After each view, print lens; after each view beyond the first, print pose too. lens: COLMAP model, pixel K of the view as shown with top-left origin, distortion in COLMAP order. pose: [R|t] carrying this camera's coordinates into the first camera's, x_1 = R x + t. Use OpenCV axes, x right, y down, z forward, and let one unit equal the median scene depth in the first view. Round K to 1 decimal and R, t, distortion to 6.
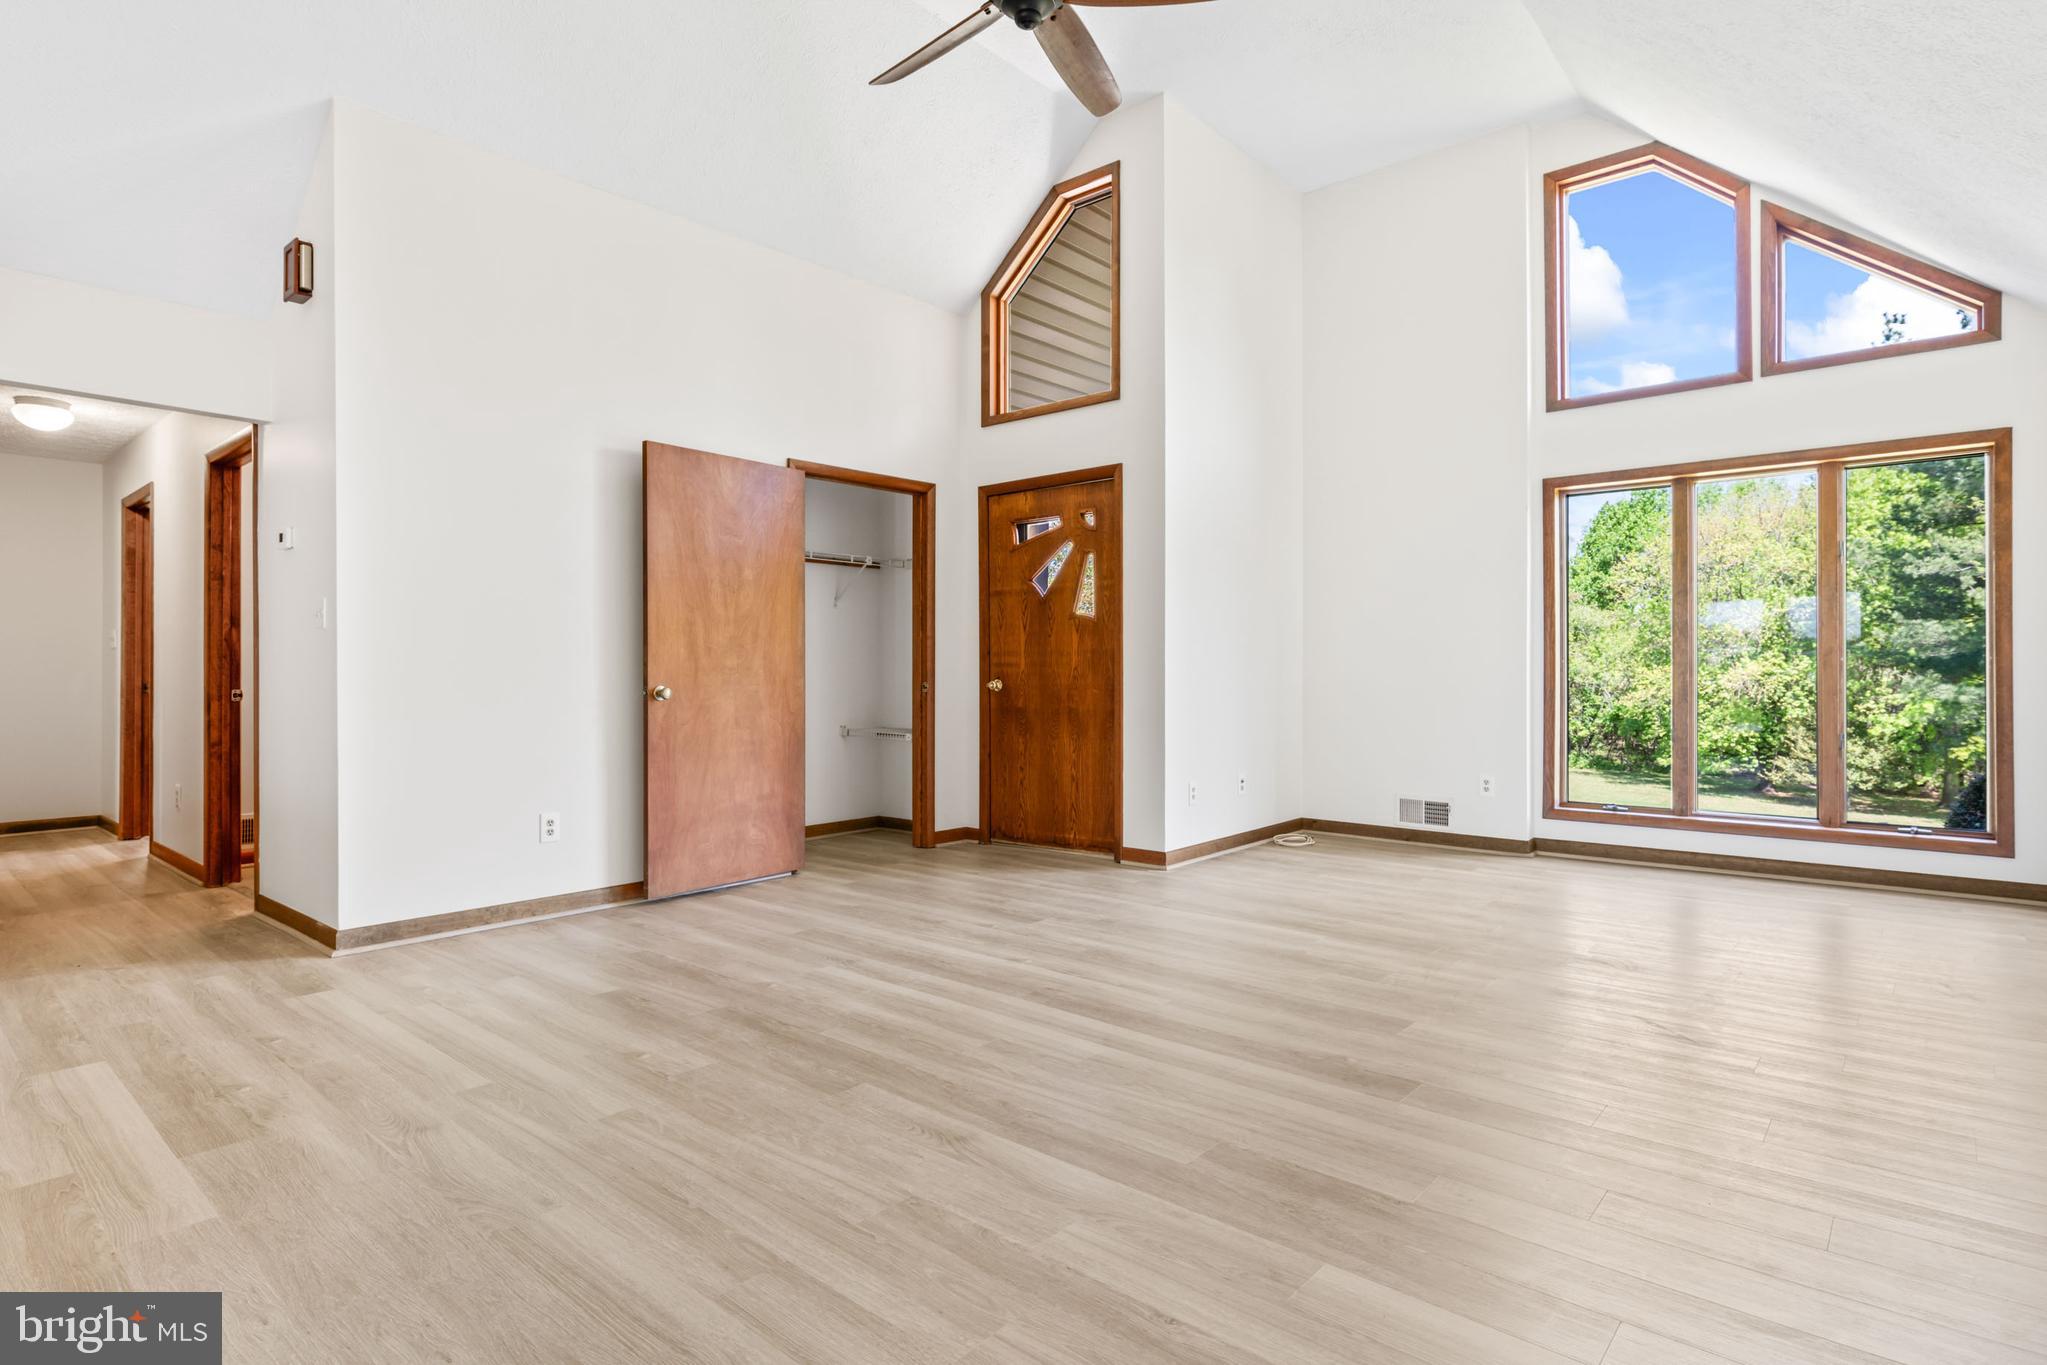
lens RADIAL K [[1045.1, 0, 1029.0], [0, 1045.1, 668.8], [0, 0, 1]] dist [-0.005590, 0.002739]
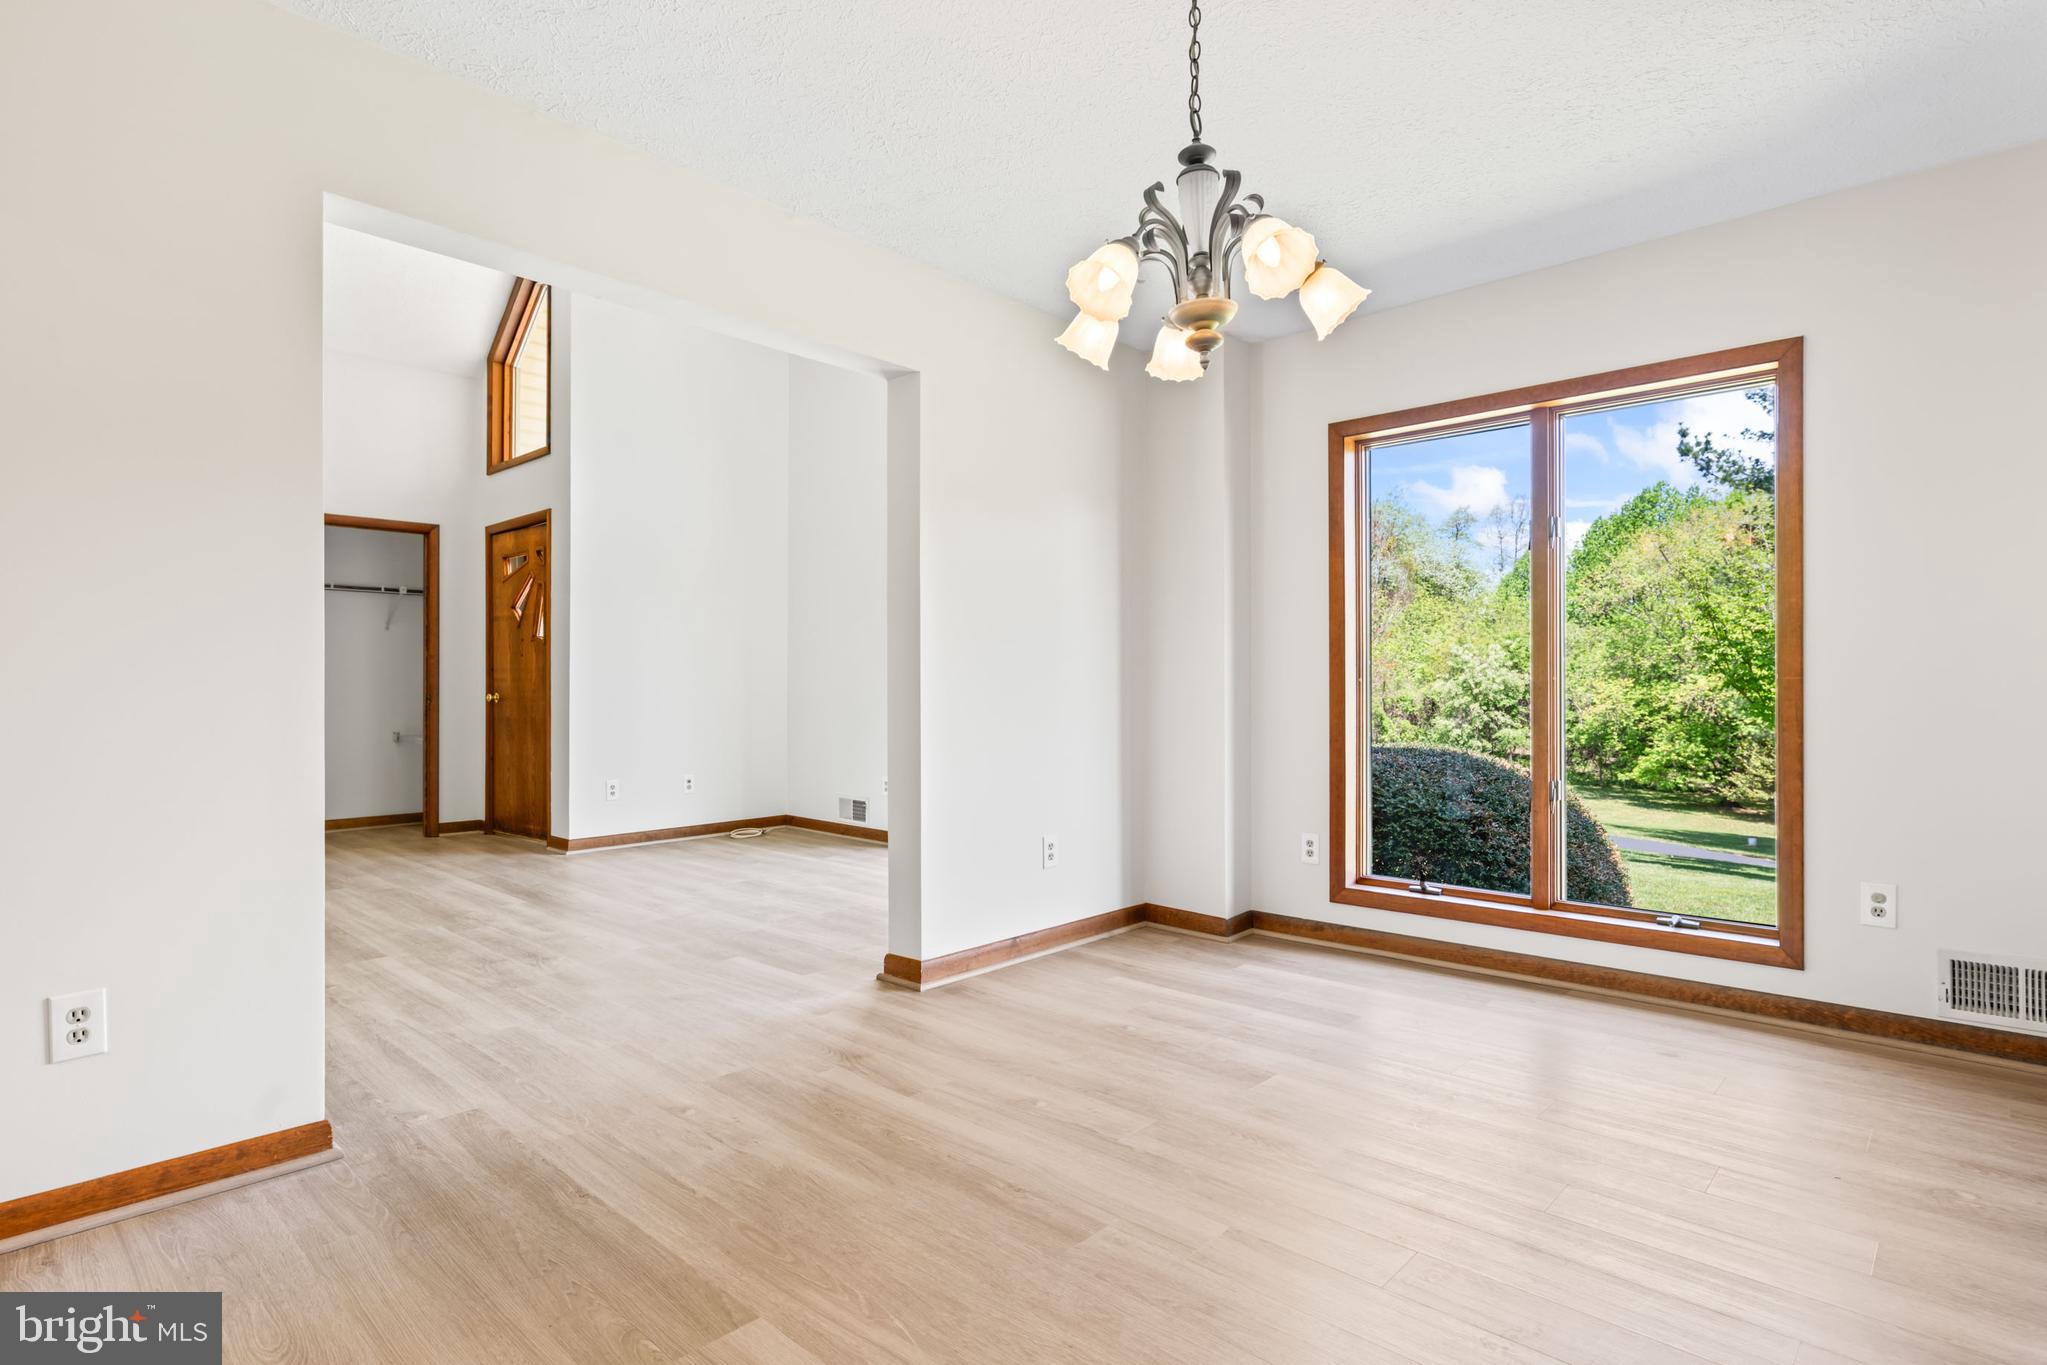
lens RADIAL K [[1045.1, 0, 1024.9], [0, 1045.1, 681.1], [0, 0, 1]] dist [-0.005590, 0.002739]
pose [[0.999299, 0.002698, -0.037335, 0.690209], [-0.002727, 0.999996, -0.000735, -0.003939], [0.037333, 0.000836, 0.999303, -0.156094]]
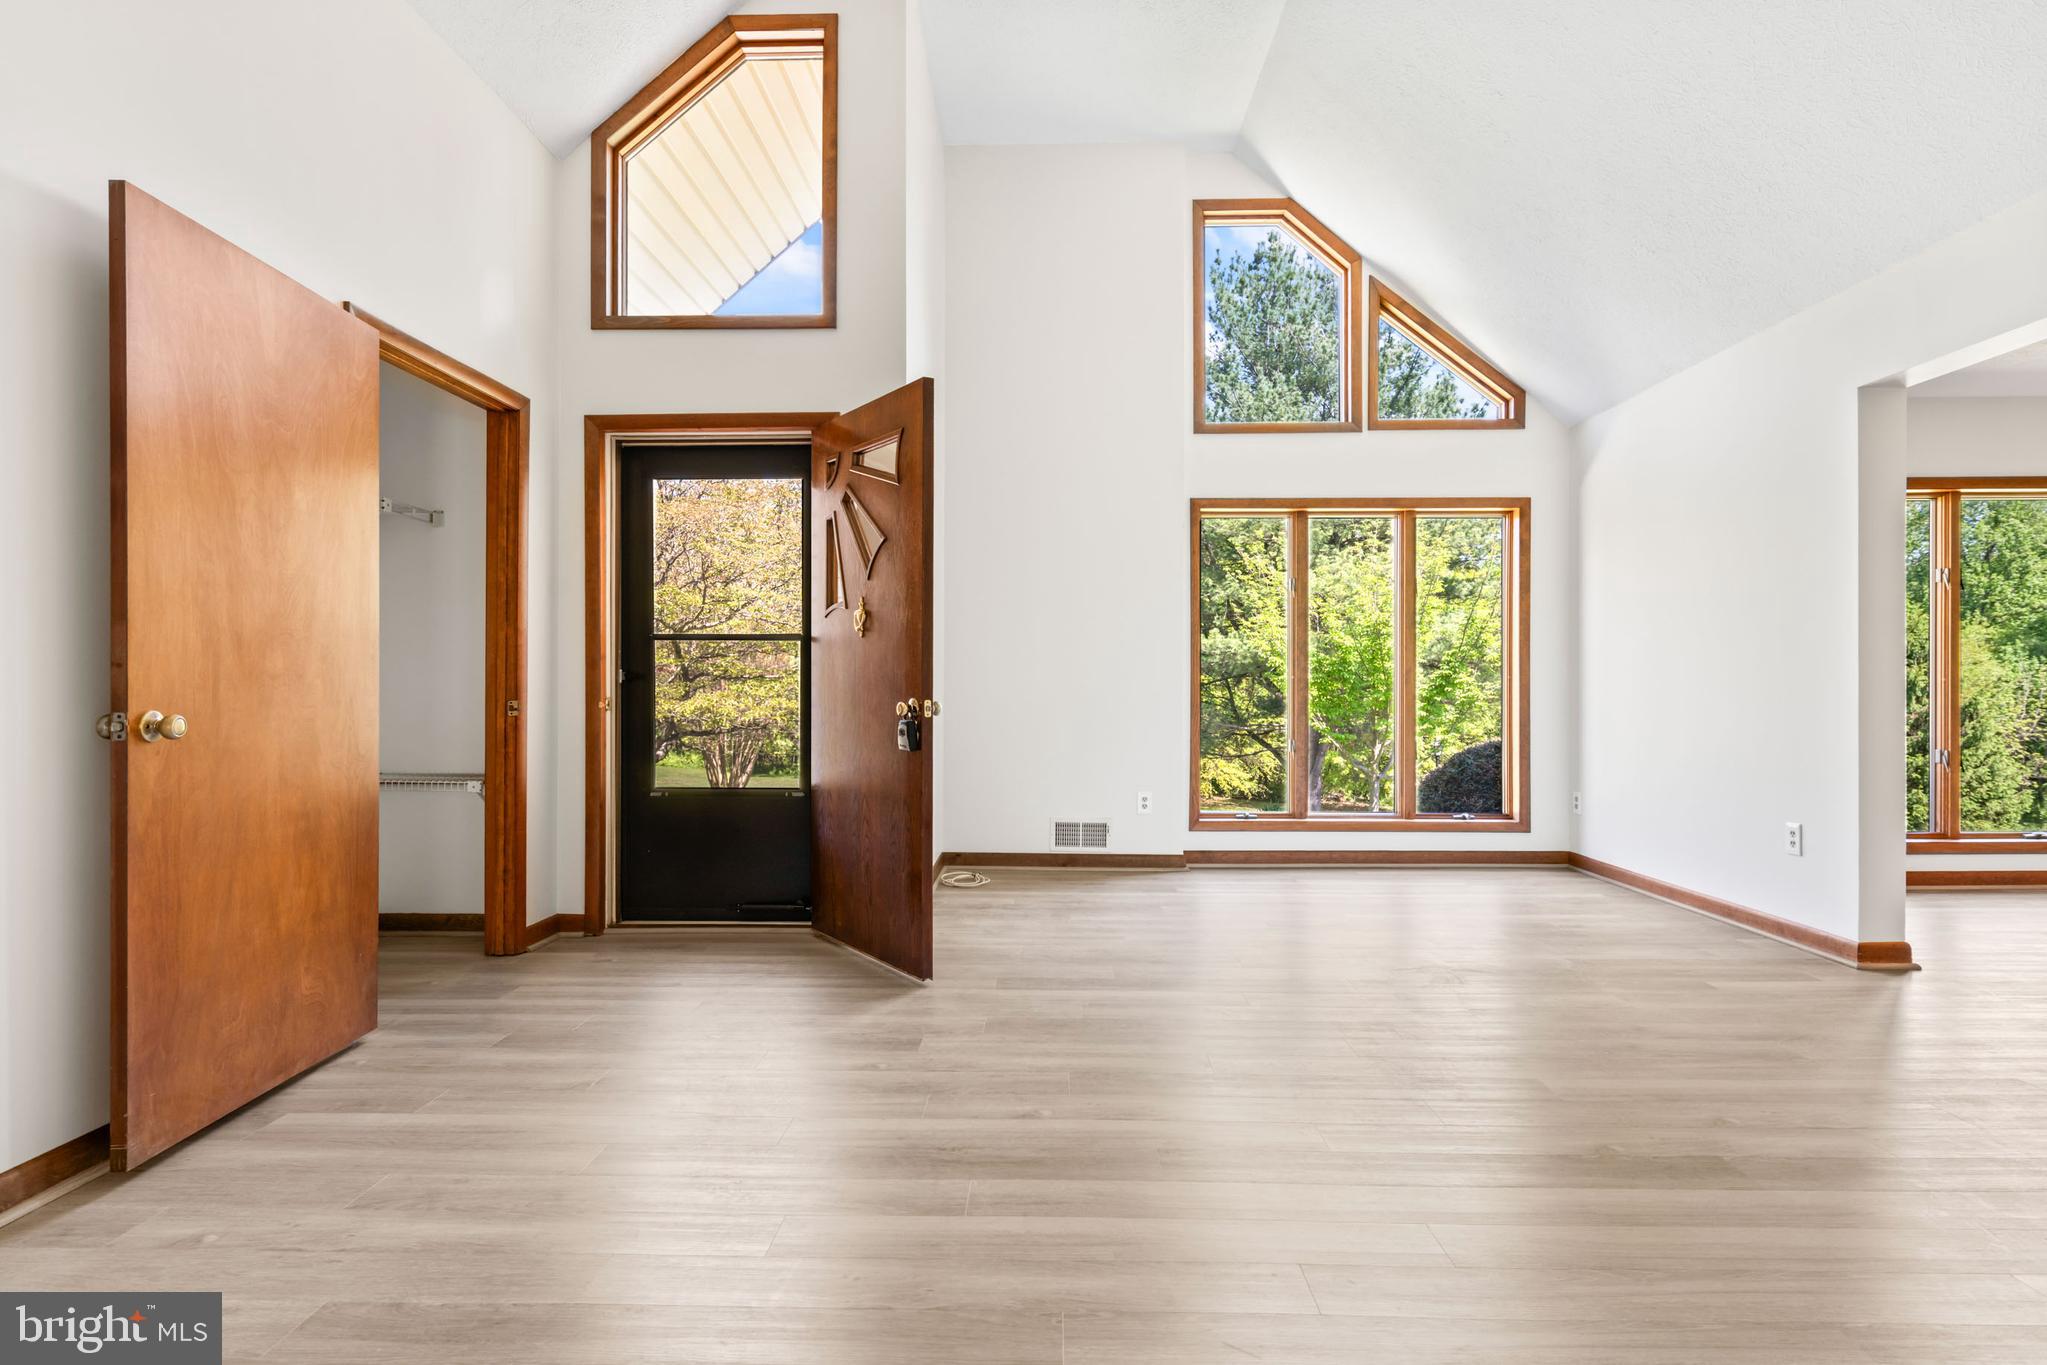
lens RADIAL K [[1045.1, 0, 1020.9], [0, 1045.1, 688.9], [0, 0, 1]] dist [-0.005590, 0.002739]
pose [[0.774610, 0.001905, 0.632437, -0.302200], [-0.002781, 0.999996, 0.000395, 0.004652], [-0.632434, -0.002065, 0.774612, 0.337923]]
